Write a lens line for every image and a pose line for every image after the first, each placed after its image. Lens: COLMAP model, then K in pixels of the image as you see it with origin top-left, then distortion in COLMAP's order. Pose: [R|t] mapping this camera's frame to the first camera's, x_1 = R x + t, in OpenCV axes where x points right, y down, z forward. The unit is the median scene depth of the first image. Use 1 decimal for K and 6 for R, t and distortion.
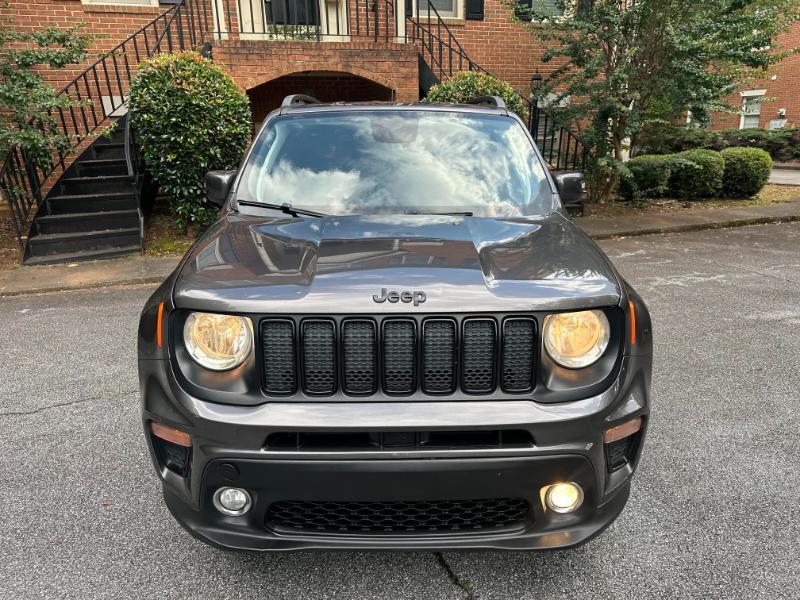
lens RADIAL K [[555.9, 0, 396.4], [0, 555.9, 299.7], [0, 0, 1]] dist [0.029475, -0.029213]
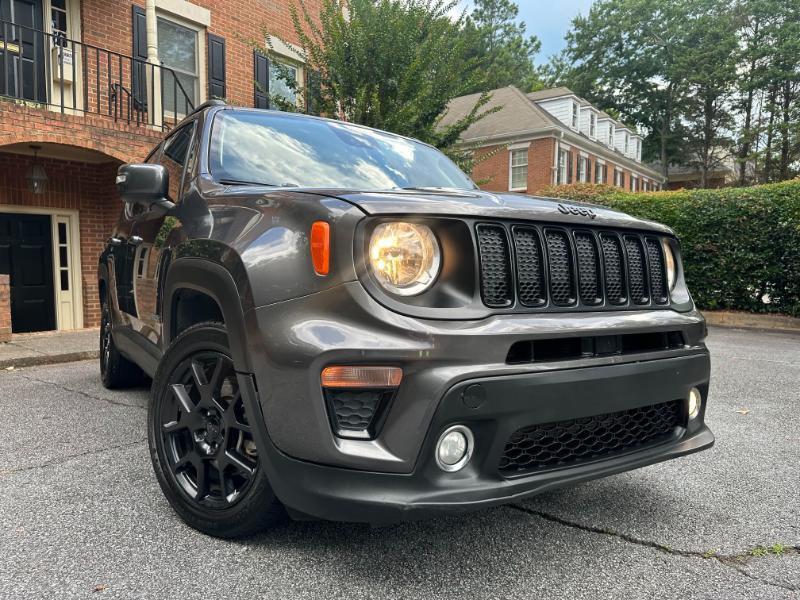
lens RADIAL K [[555.9, 0, 394.7], [0, 555.9, 298.4], [0, 0, 1]] dist [0.029475, -0.029213]
pose [[0.853067, -0.008985, 0.521723, -0.149169], [0.127254, 0.973245, -0.191313, 0.055825], [-0.506046, 0.229594, 0.831387, 0.061333]]
